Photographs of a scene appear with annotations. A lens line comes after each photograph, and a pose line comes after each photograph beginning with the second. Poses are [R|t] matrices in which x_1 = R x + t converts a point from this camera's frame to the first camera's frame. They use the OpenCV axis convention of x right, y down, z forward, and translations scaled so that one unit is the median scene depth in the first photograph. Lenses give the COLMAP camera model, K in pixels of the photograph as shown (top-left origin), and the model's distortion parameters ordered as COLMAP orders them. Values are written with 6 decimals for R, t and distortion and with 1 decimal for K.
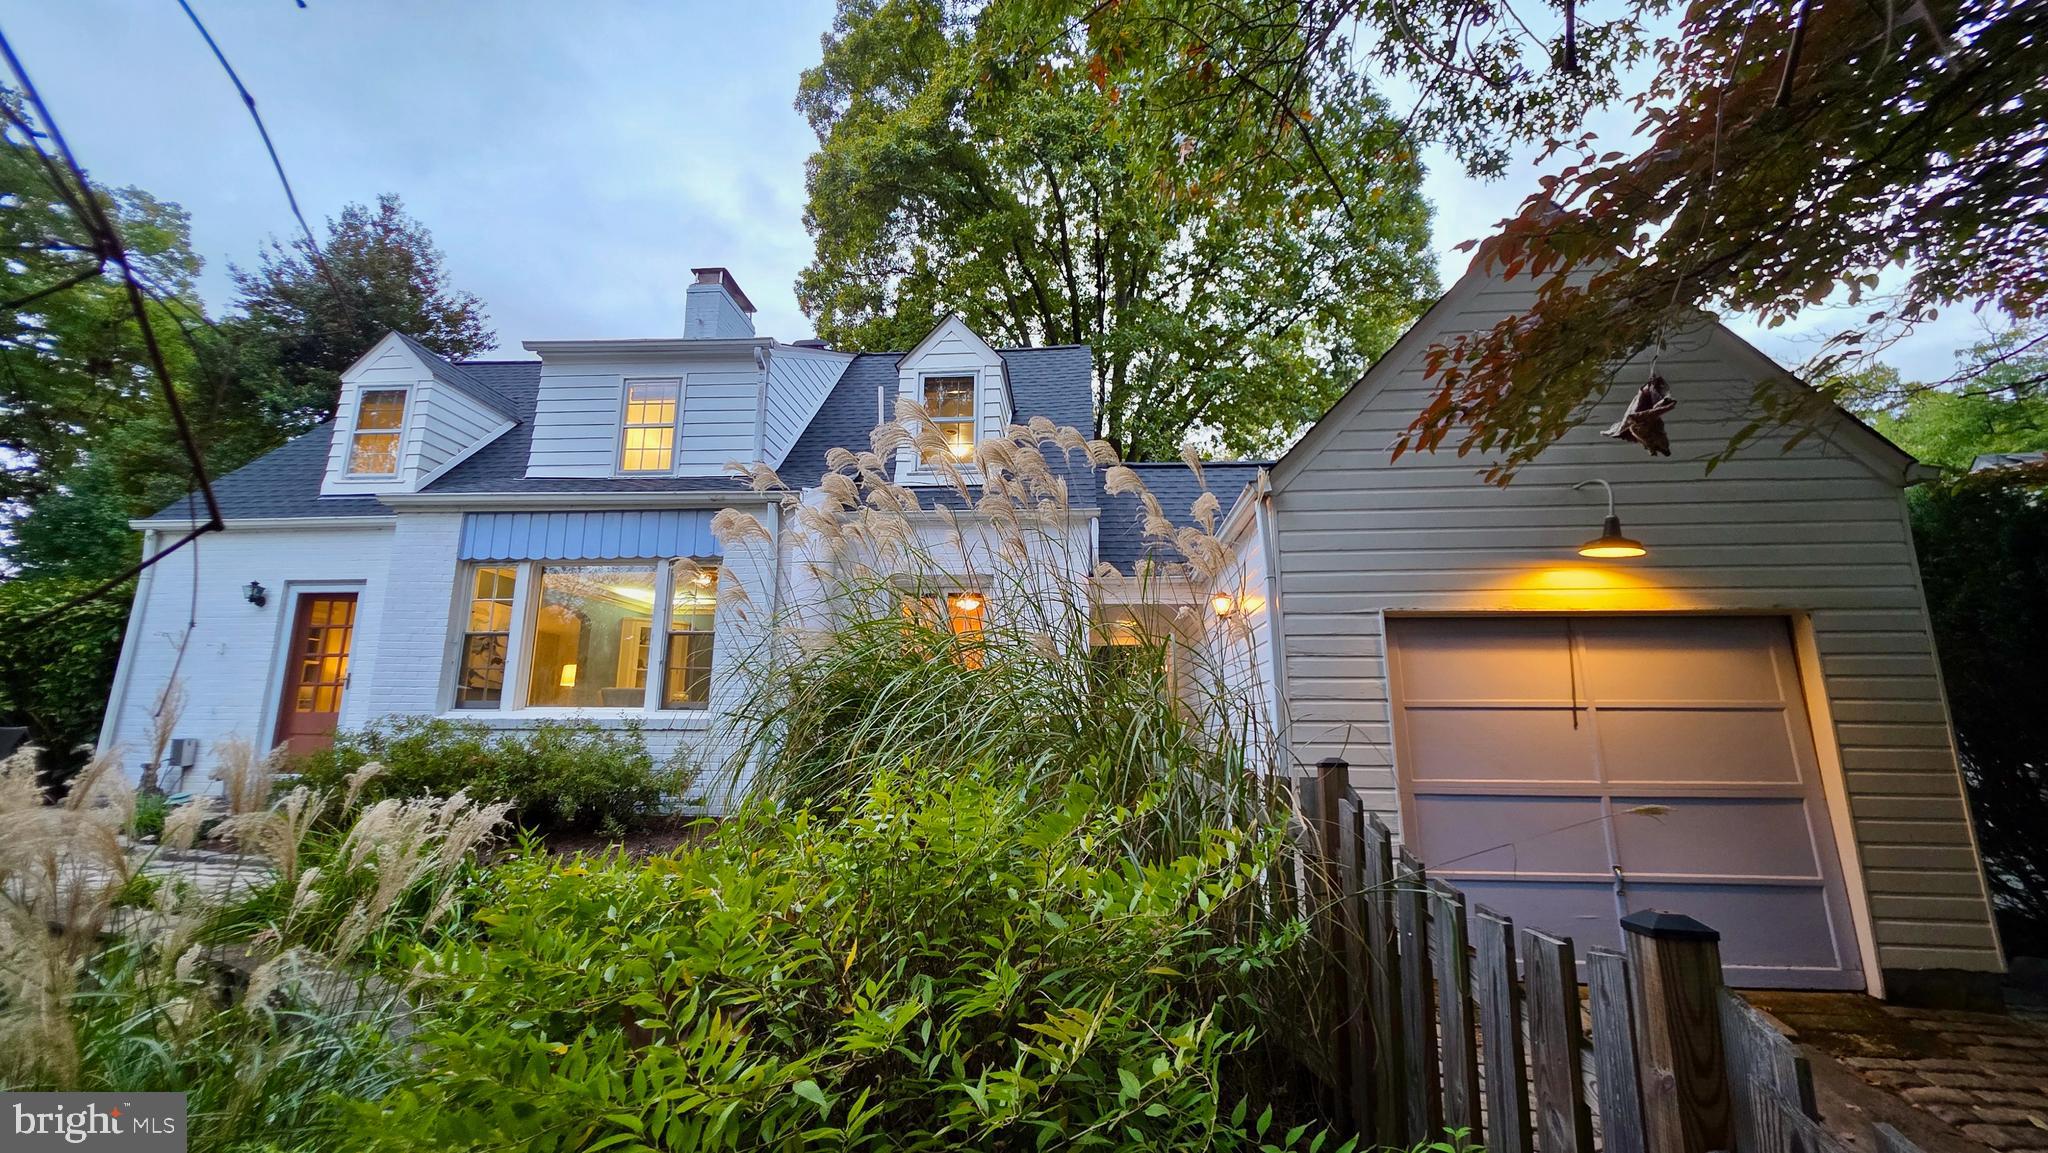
lens RADIAL K [[822.6, 0, 1019.7], [0, 822.6, 566.0], [0, 0, 1]] dist [0.000387, -0.000527]
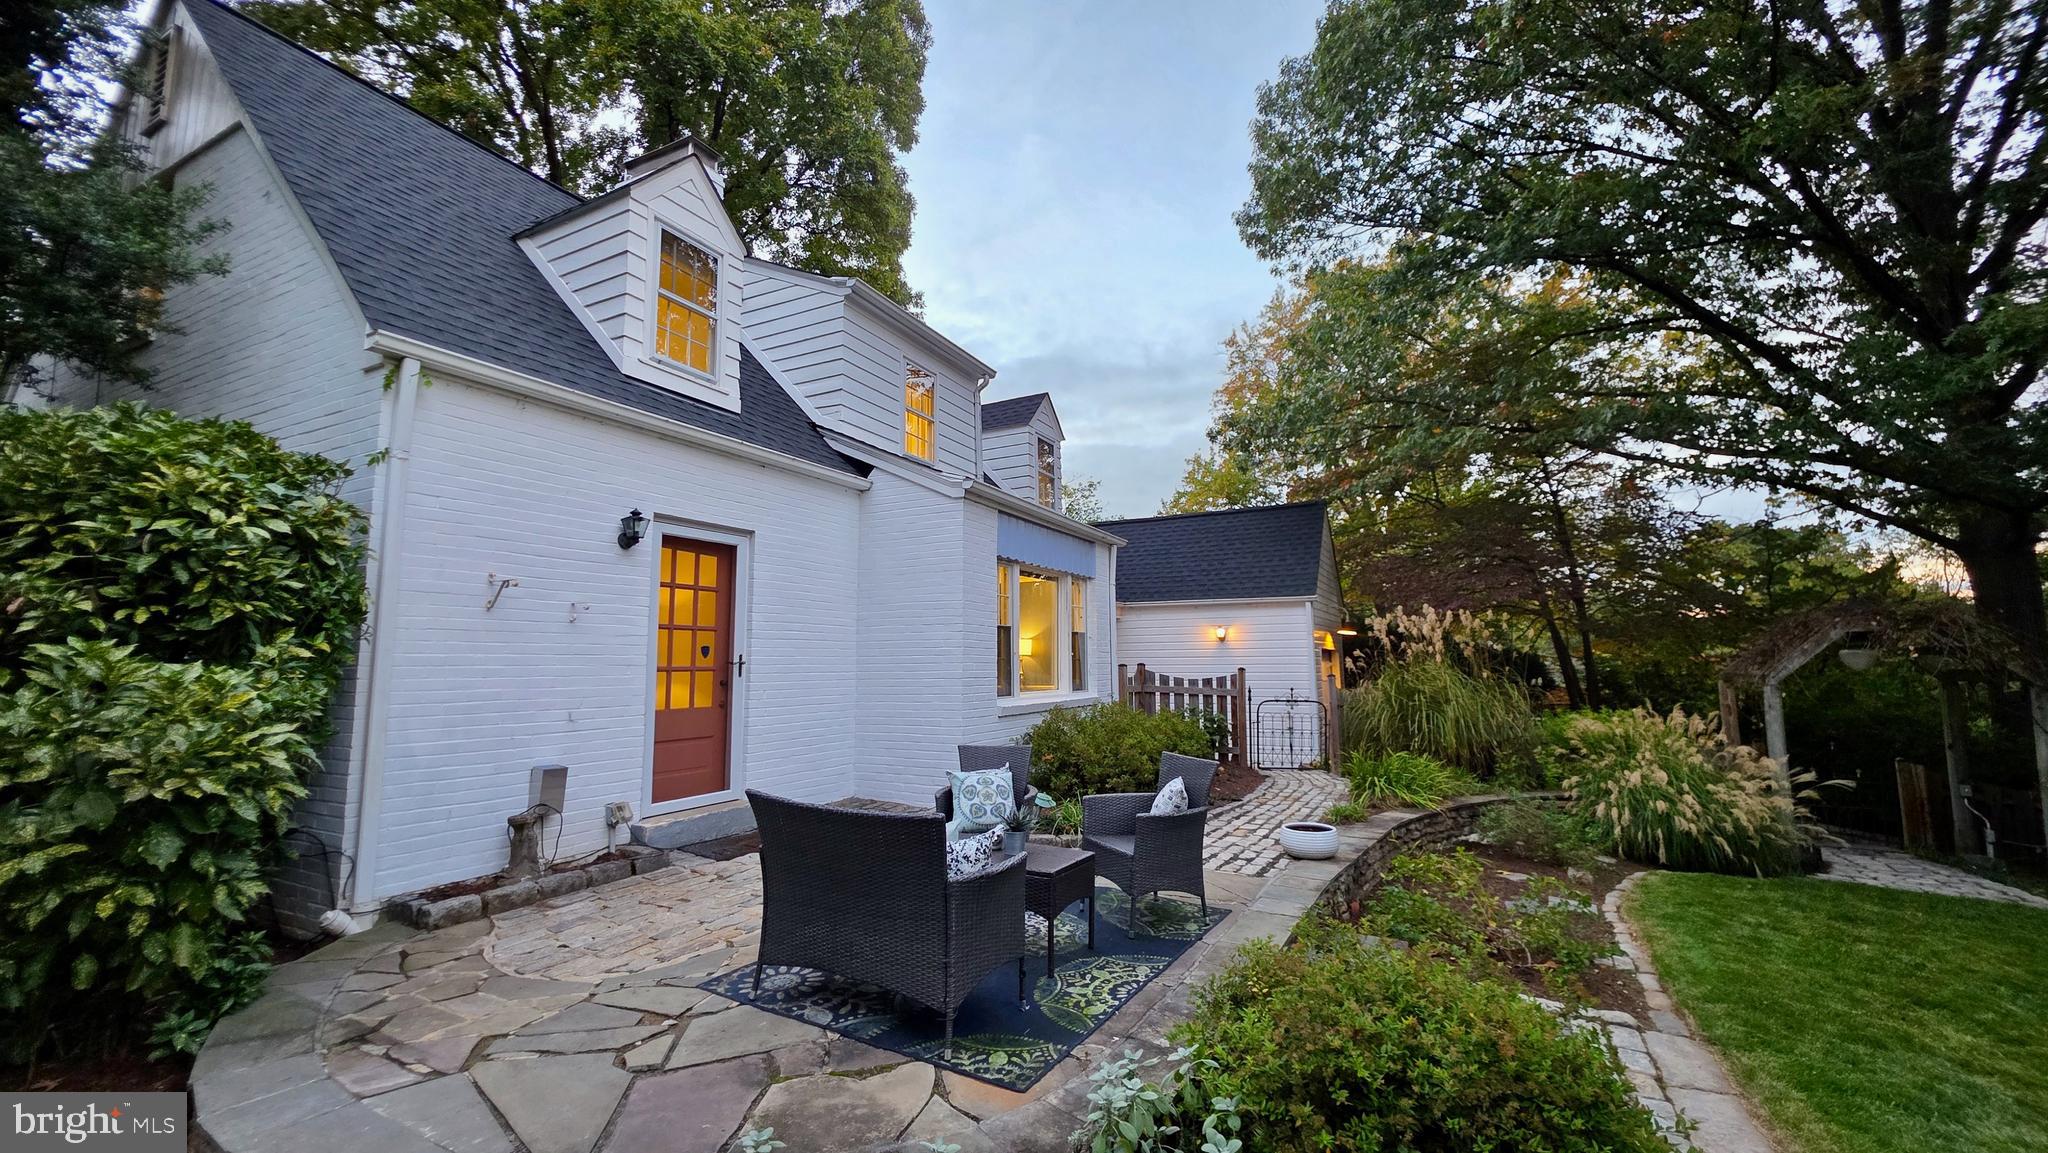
lens RADIAL K [[819.4, 0, 1020.6], [0, 819.4, 571.0], [0, 0, 1]] dist [0.000734, -0.000100]
pose [[0.393596, 0.096698, 0.914183, -1.375817], [-0.175792, 0.984018, -0.028398, 0.030506], [-0.902319, -0.149529, 0.404305, 0.465500]]
